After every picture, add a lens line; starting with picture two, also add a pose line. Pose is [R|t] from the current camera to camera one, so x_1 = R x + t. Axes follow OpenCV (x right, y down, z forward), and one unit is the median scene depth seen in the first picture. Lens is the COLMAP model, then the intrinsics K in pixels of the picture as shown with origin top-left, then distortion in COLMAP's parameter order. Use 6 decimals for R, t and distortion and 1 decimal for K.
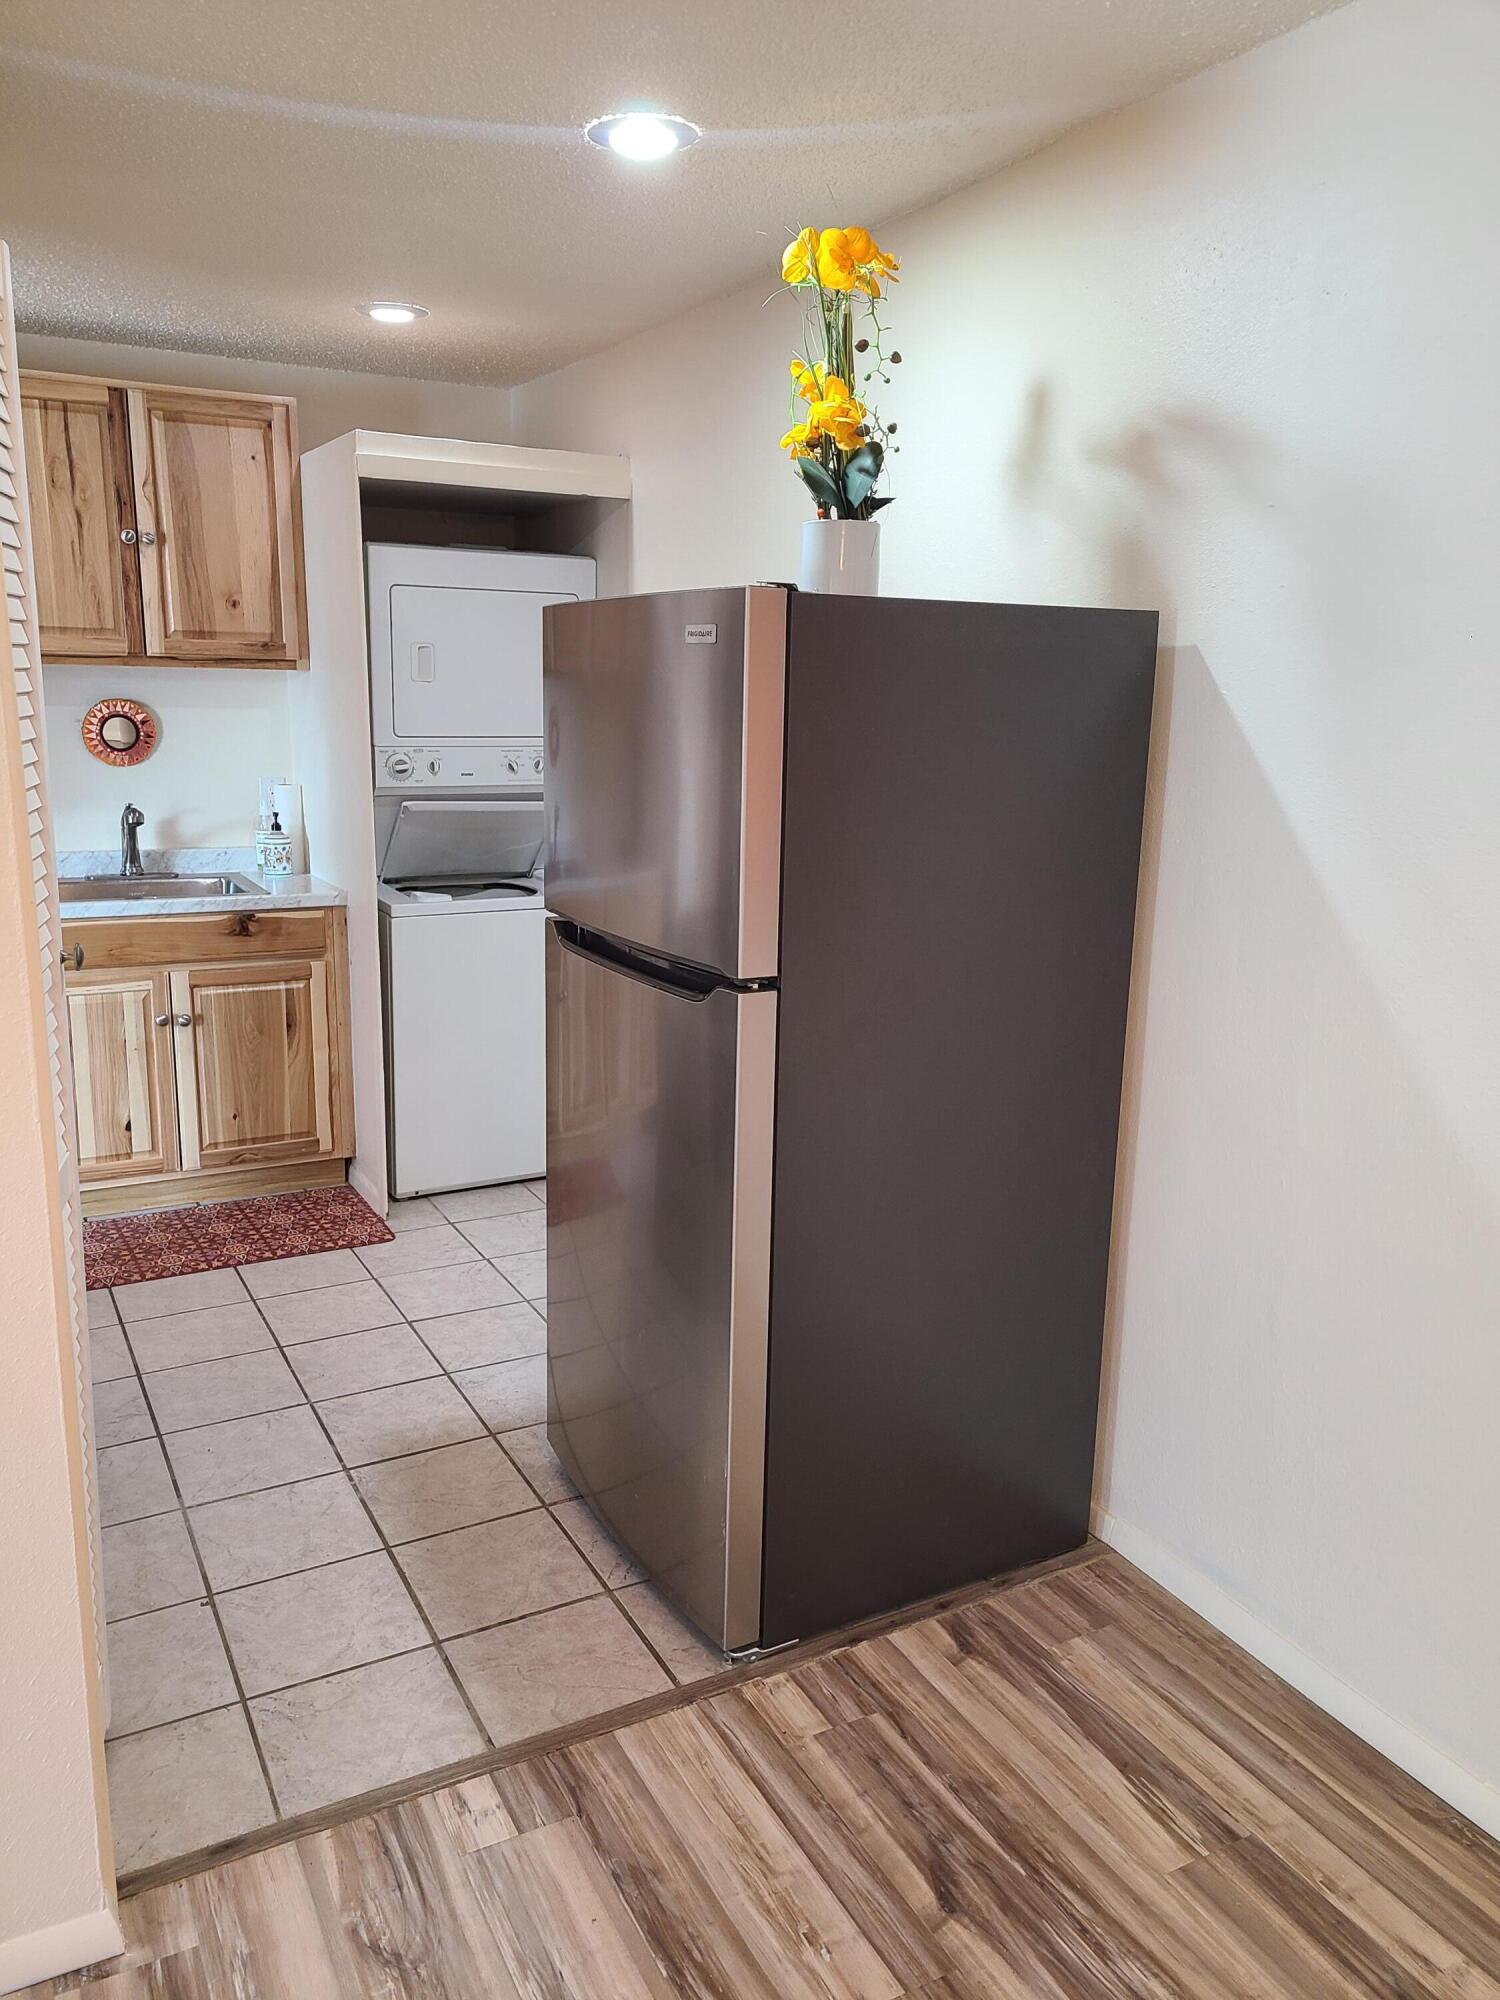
lens RADIAL K [[1500.1, 0, 743.9], [0, 1500.1, 1004.8], [0, 0, 1]] dist [0.062527, -0.051421]
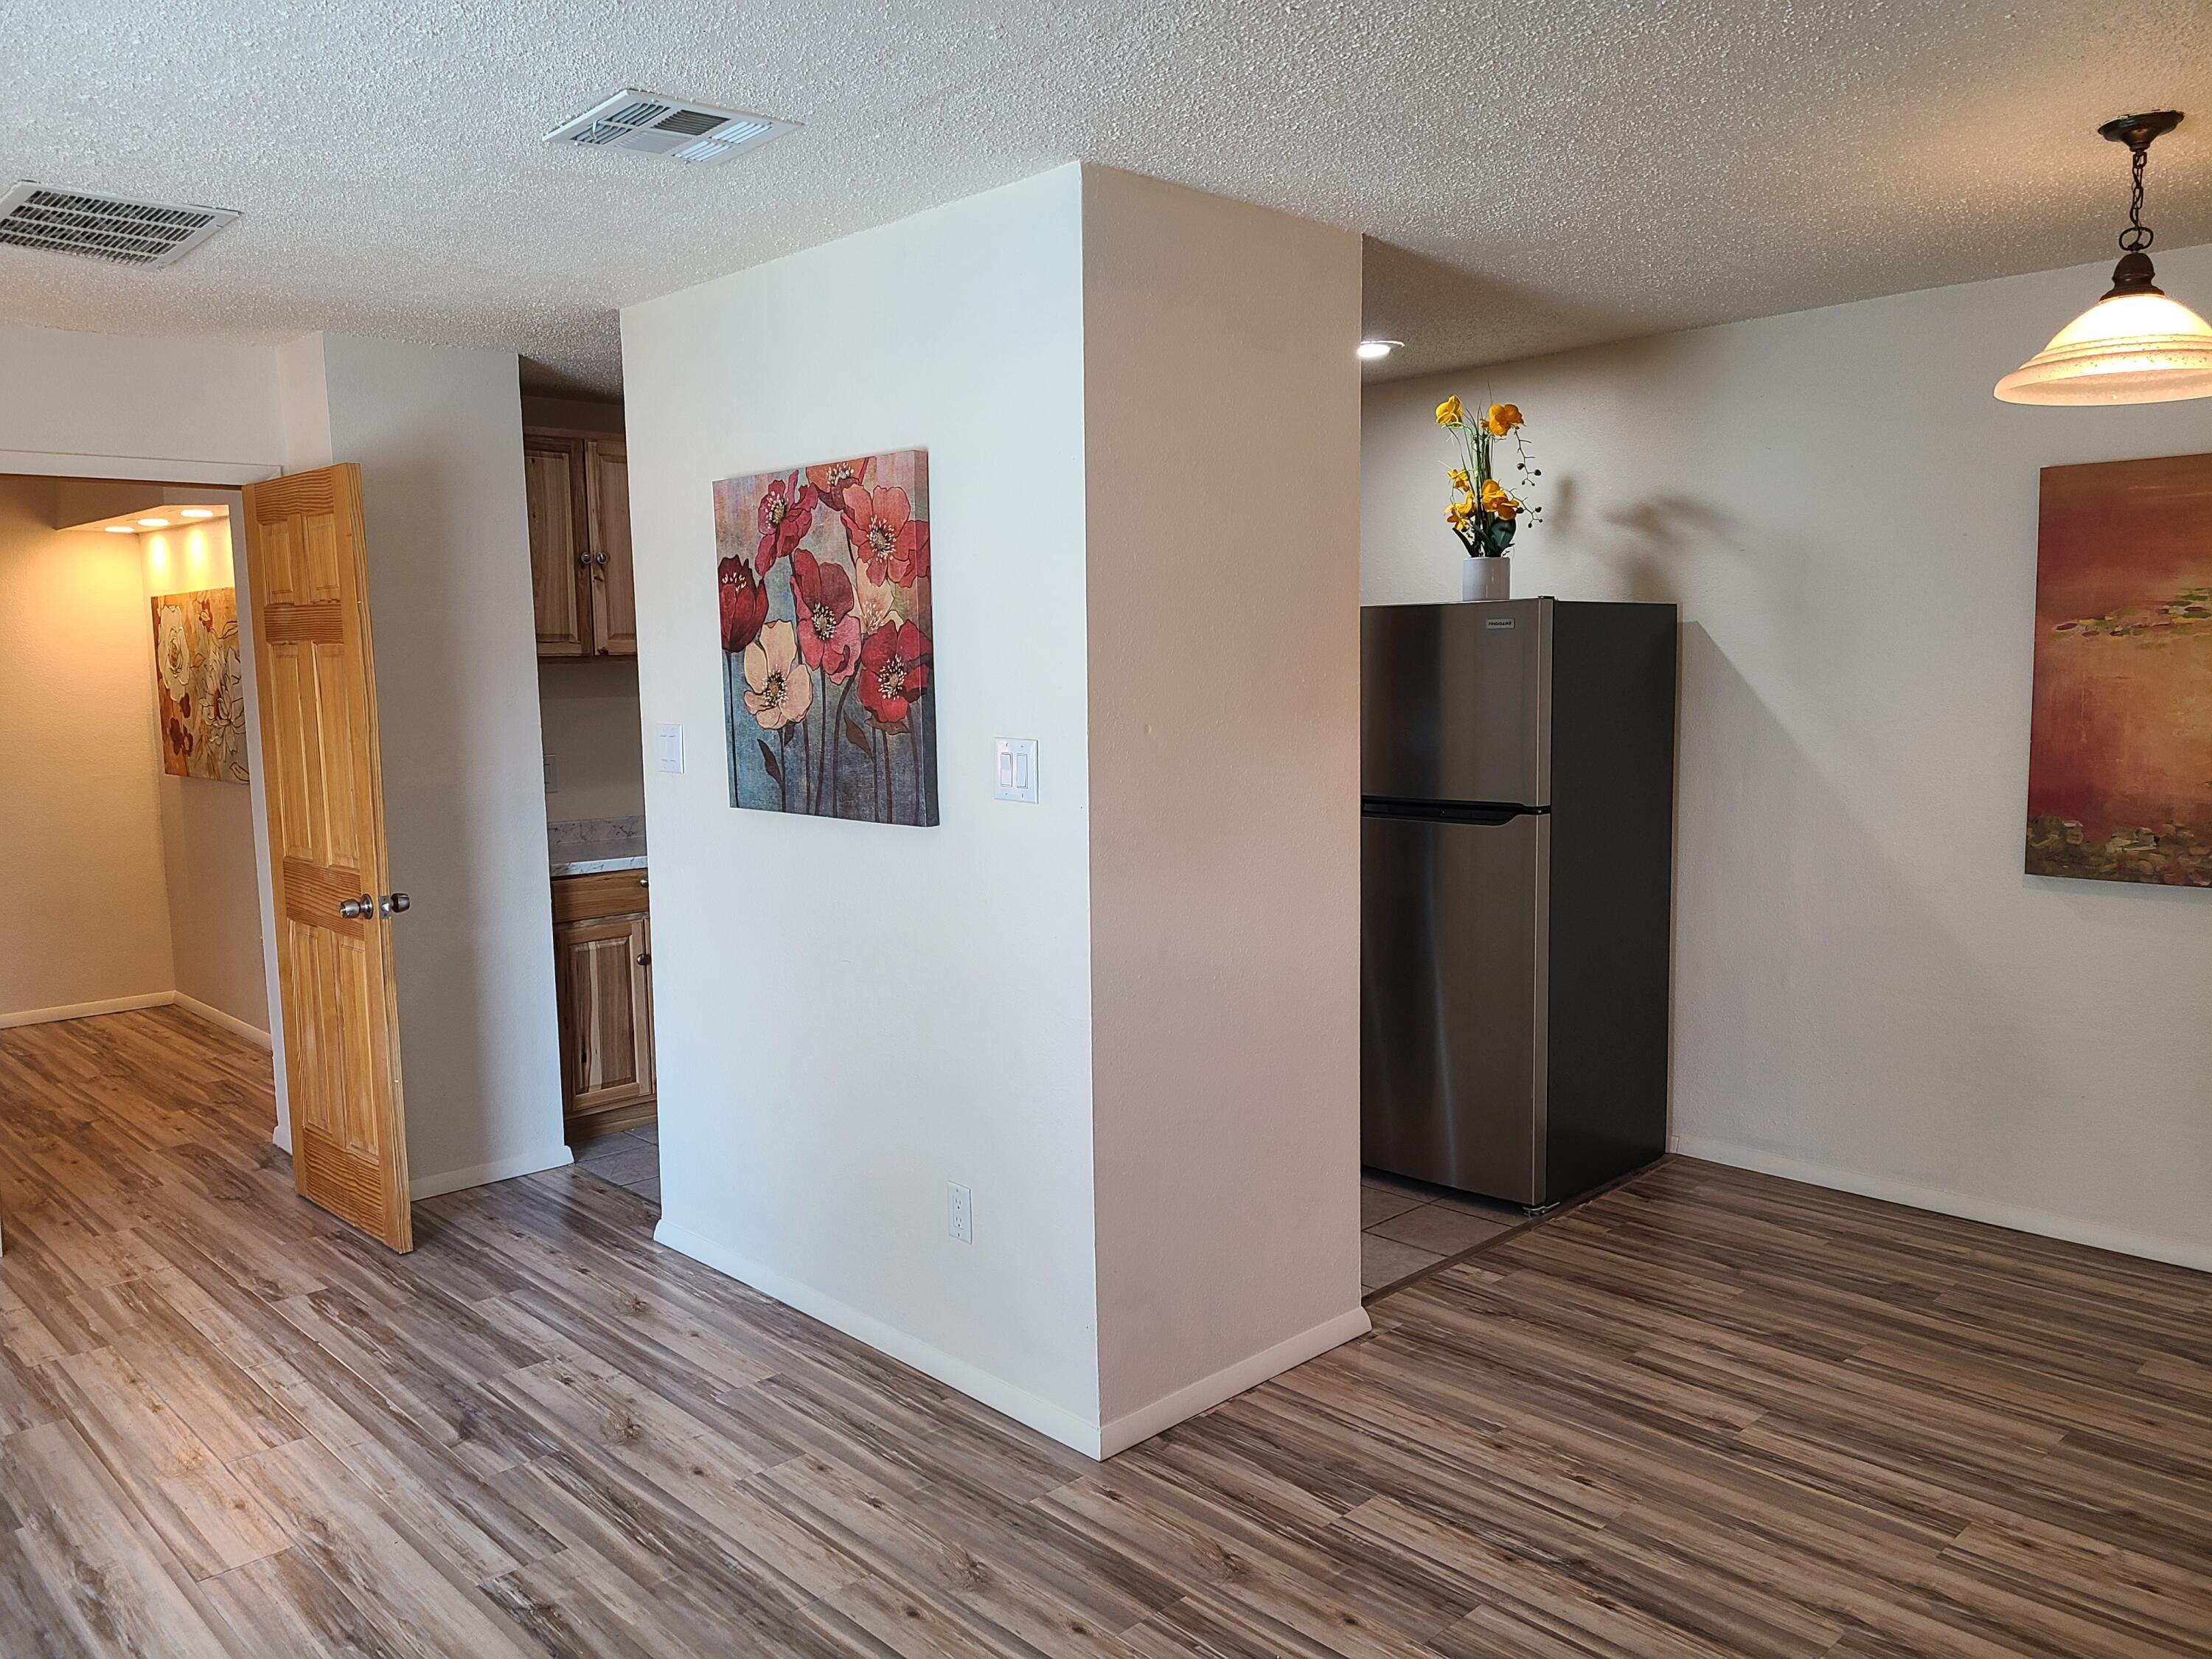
lens RADIAL K [[1651.9, 0, 1093.0], [0, 1651.9, 830.4], [0, 0, 1]] dist [0.066640, -0.051311]
pose [[0.963475, -0.062512, 0.260399, -0.535975], [0.089961, 0.991418, -0.094851, 0.078502], [-0.252235, 0.114812, 0.960831, -0.410229]]
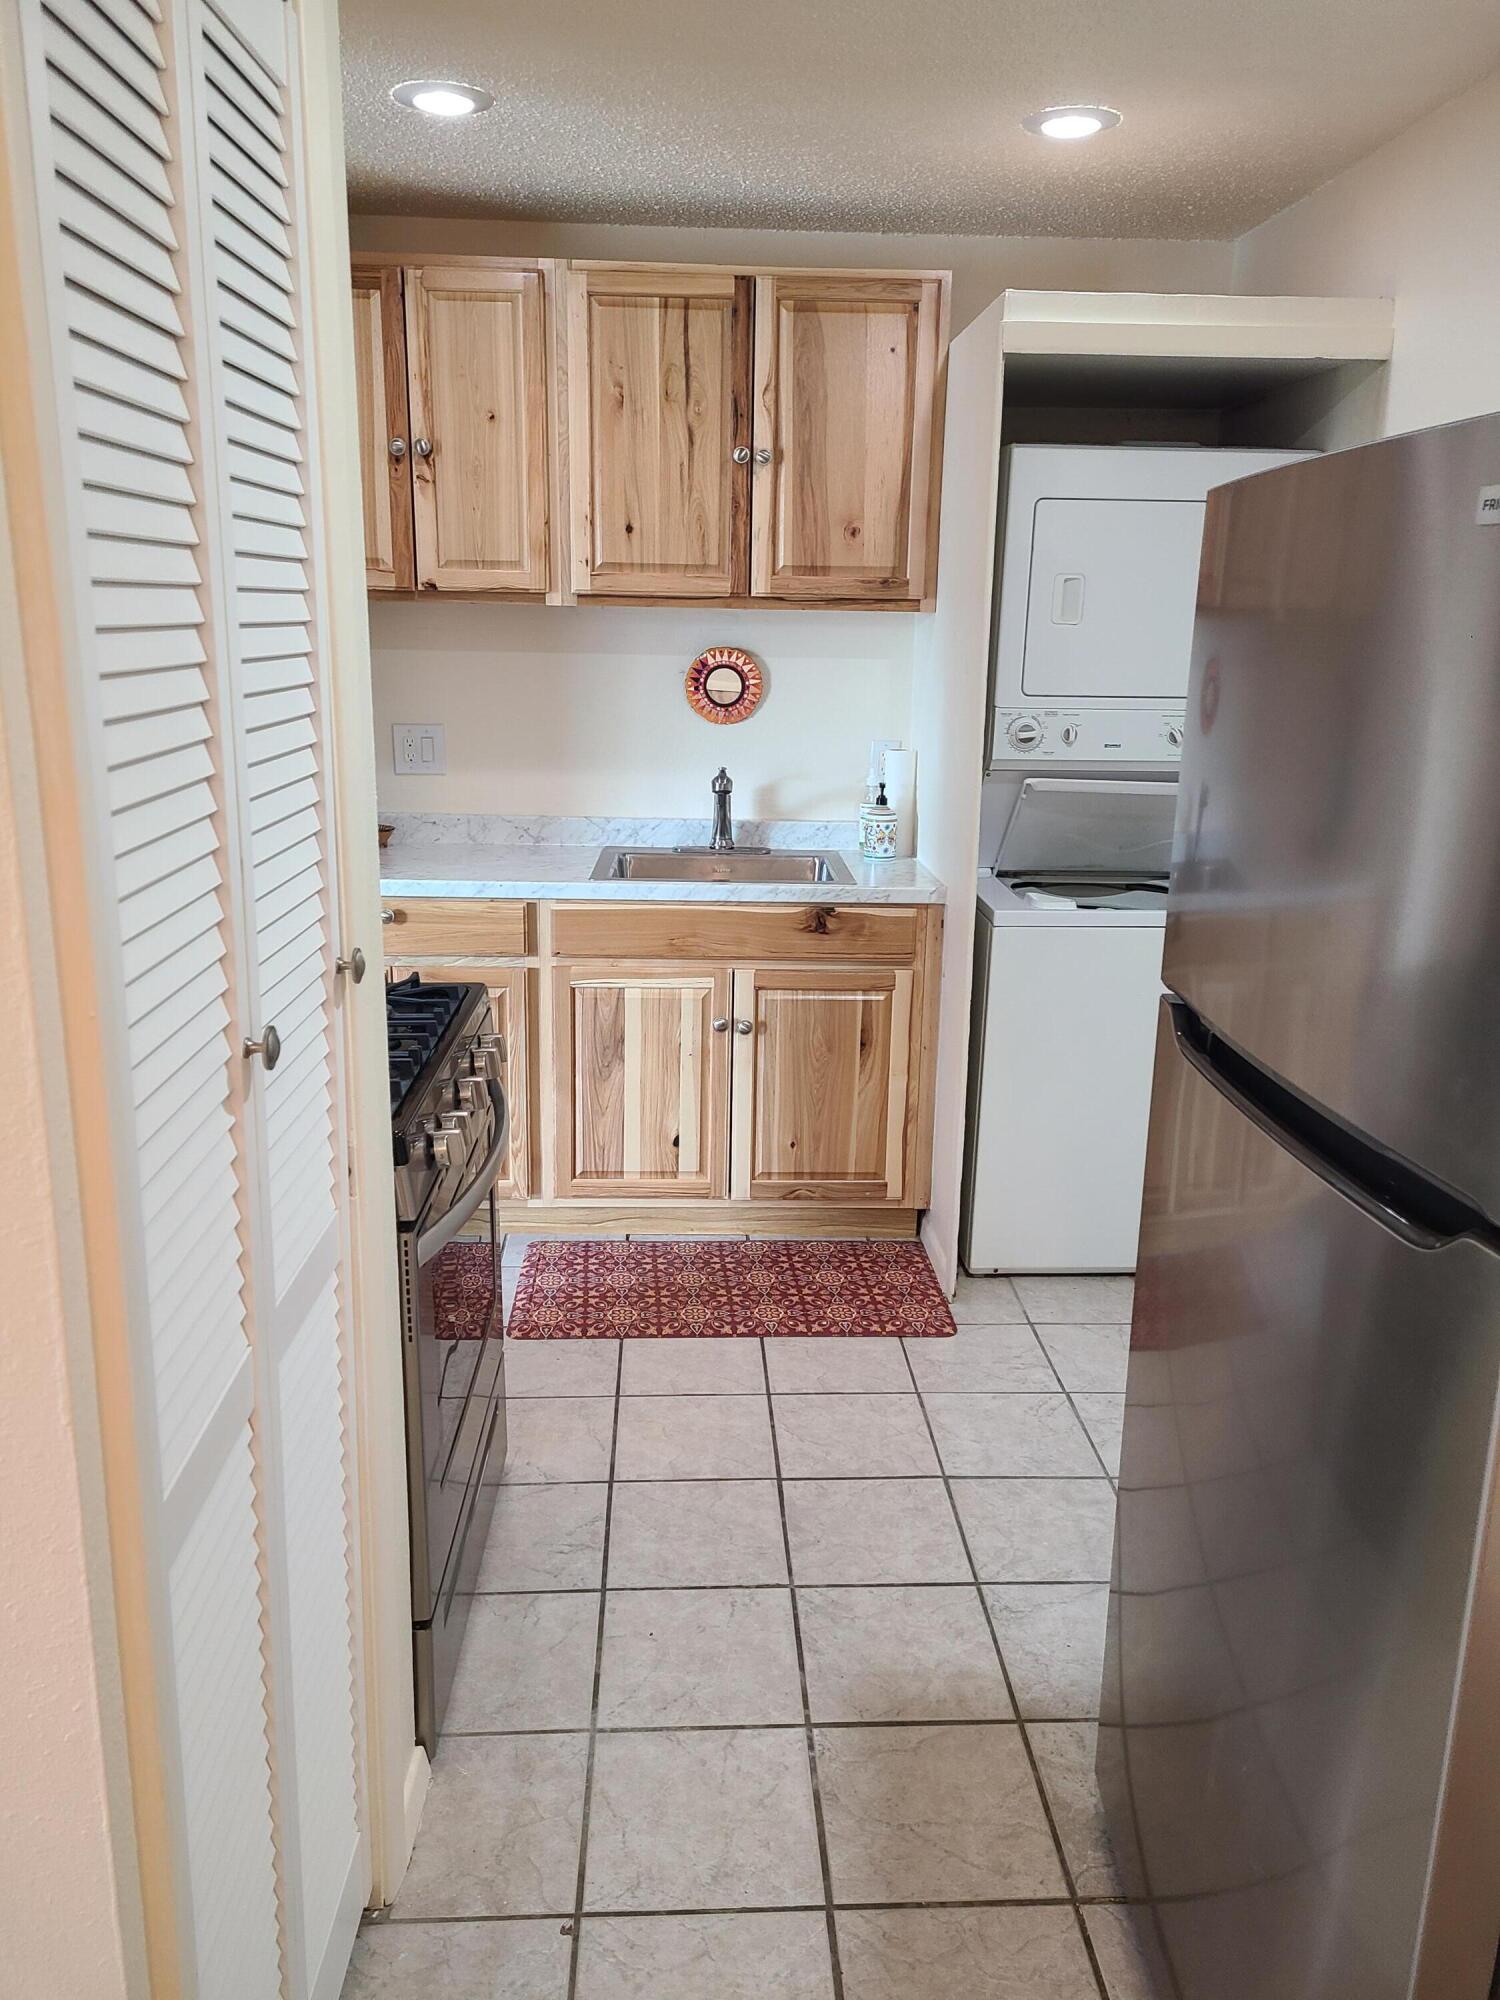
lens RADIAL K [[1499.9, 0, 751.7], [0, 1499.9, 980.4], [0, 0, 1]] dist [0.049617, -0.007051]
pose [[0.900933, 0.101158, -0.422002, -0.014076], [-0.094250, 0.994851, 0.037260, -0.047226], [0.423599, 0.006205, 0.905829, 0.237048]]
